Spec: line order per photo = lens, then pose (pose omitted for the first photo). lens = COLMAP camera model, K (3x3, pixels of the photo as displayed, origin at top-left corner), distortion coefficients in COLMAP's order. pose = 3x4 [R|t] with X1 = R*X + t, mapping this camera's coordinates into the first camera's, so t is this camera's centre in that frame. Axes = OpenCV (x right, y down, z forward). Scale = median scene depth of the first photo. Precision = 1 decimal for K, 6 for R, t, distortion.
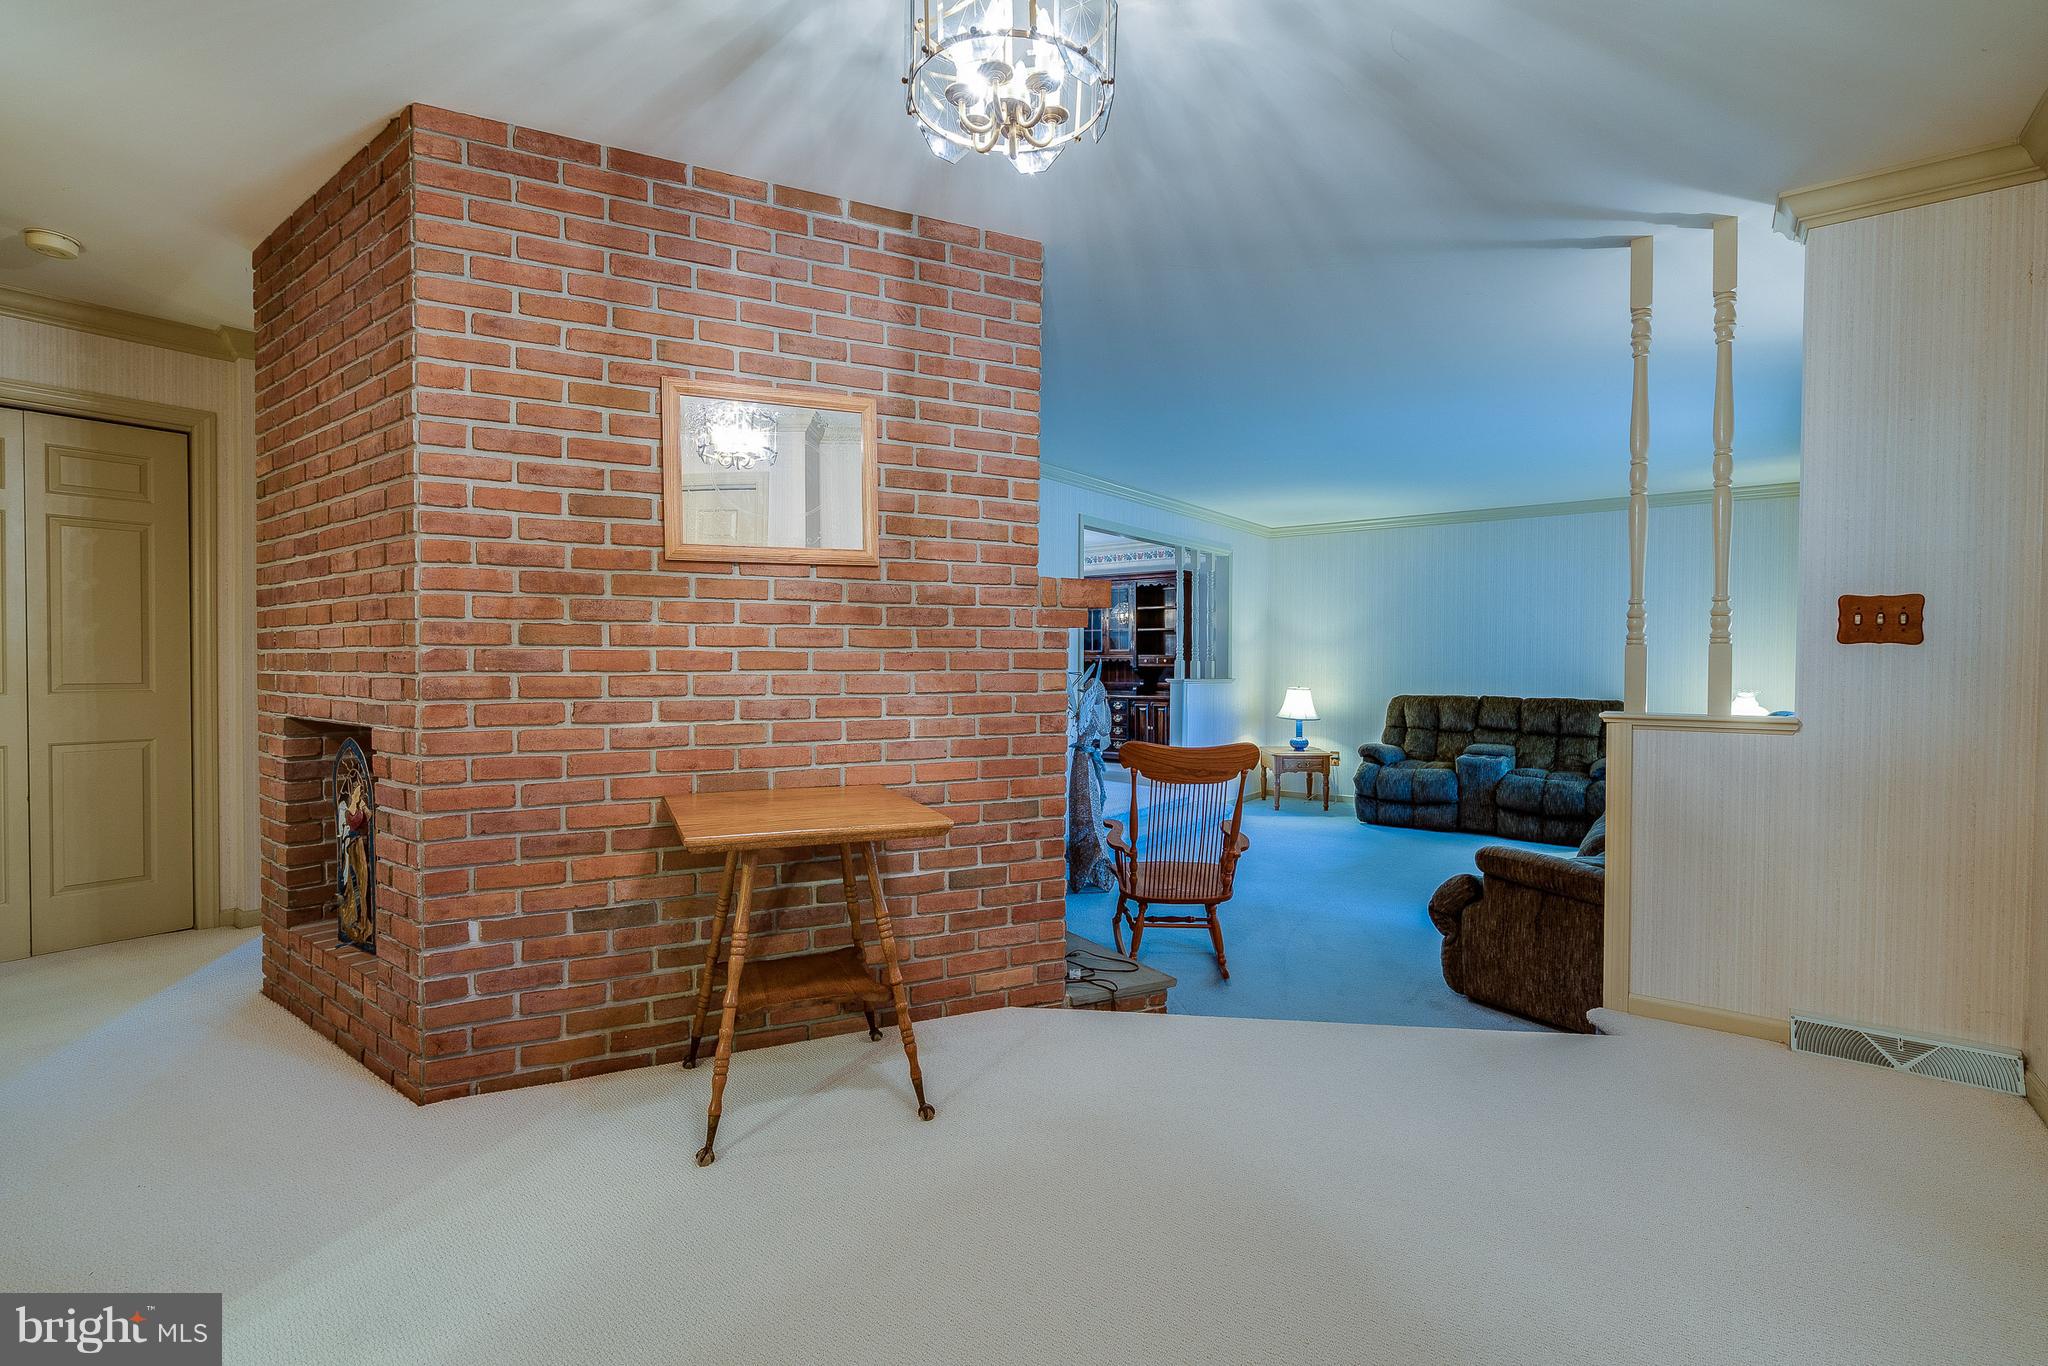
lens RADIAL K [[947.2, 0, 1024.0], [0, 947.2, 683.0], [0, 0, 1]] dist [-0.001096, 0.000002]
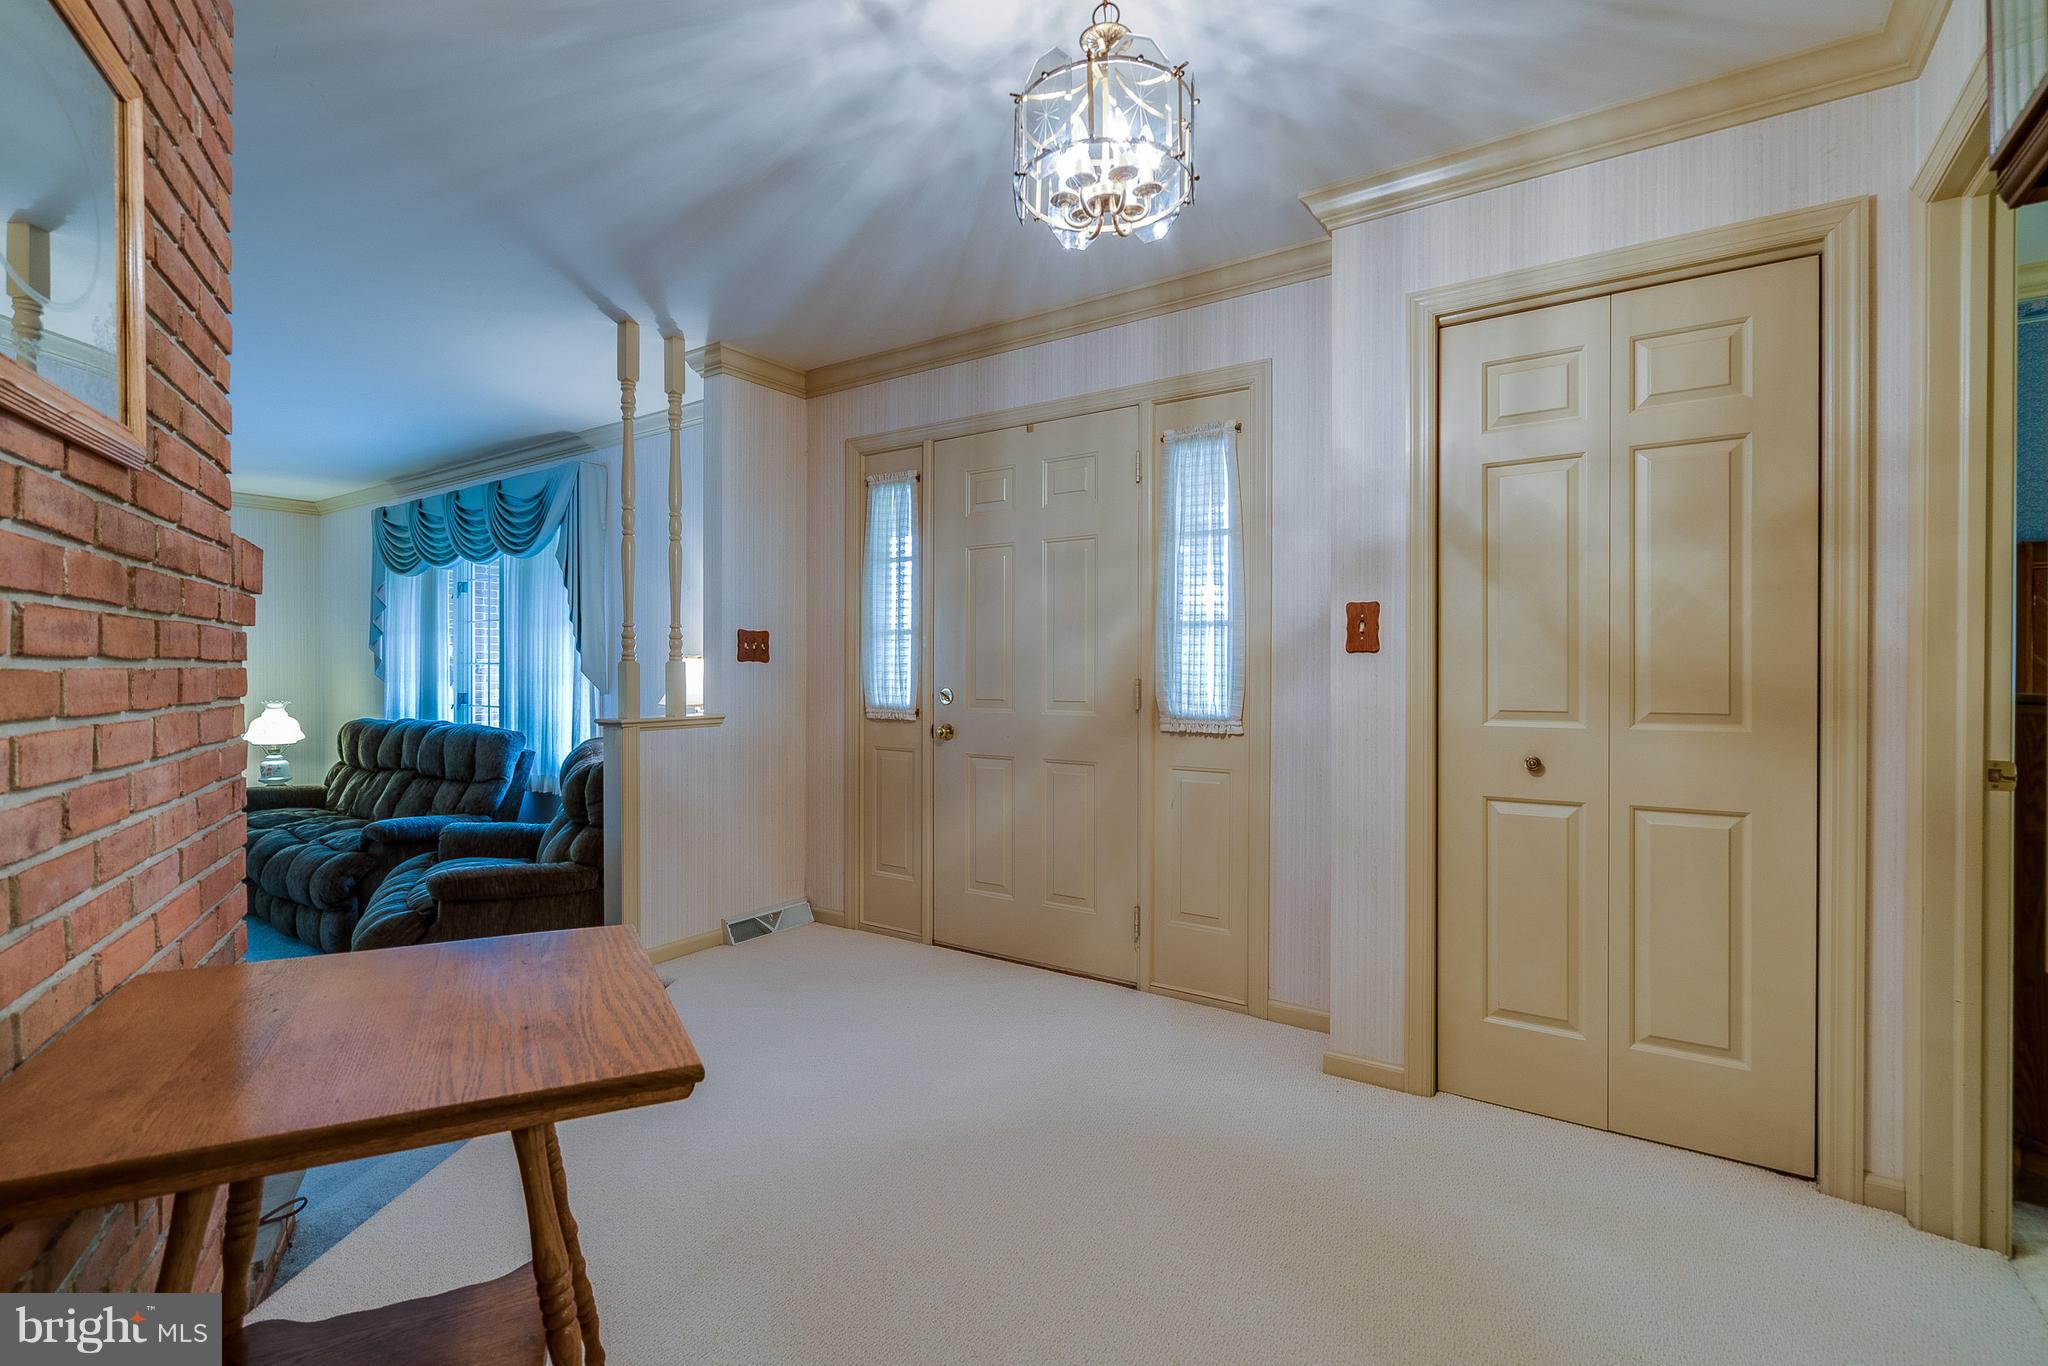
lens RADIAL K [[947.2, 0, 1024.0], [0, 947.2, 683.0], [0, 0, 1]] dist [-0.001096, 0.000002]
pose [[-0.062569, -0.016698, 0.997901, -0.233309], [0.023322, 0.999563, 0.018188, -0.009062], [-0.997768, 0.024411, -0.062152, 0.232564]]
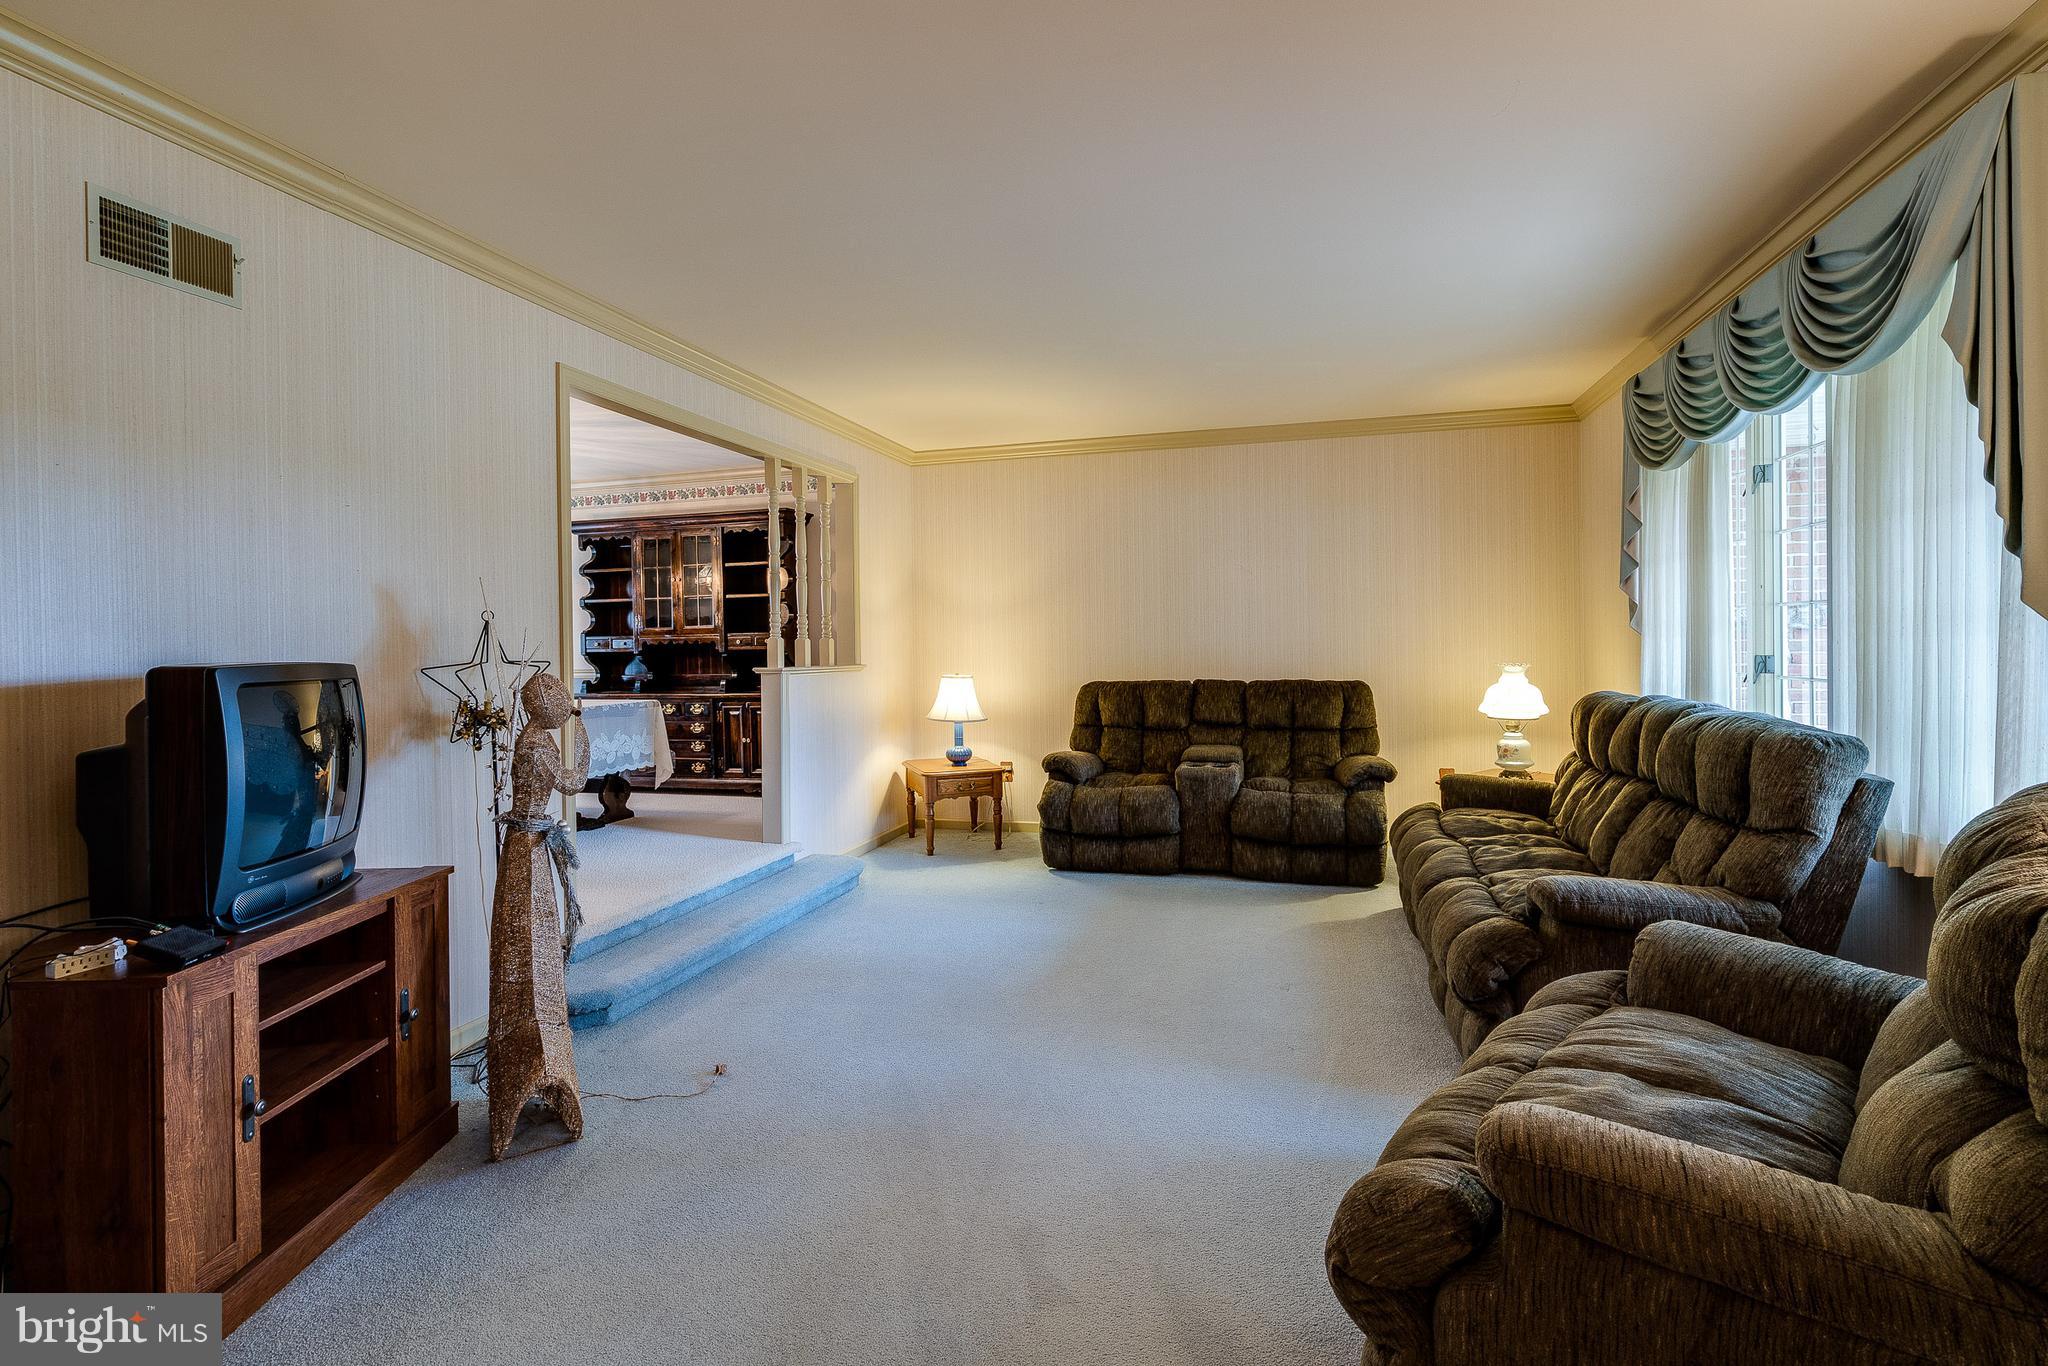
lens RADIAL K [[937.9, 0, 1019.5], [0, 937.9, 647.2], [0, 0, 1]] dist [0.000260, -0.000074]
pose [[0.935298, -0.019295, 0.353336, 0.094510], [0.027330, 0.999469, -0.017764, -0.002348], [-0.352805, 0.026271, 0.935328, 0.355030]]
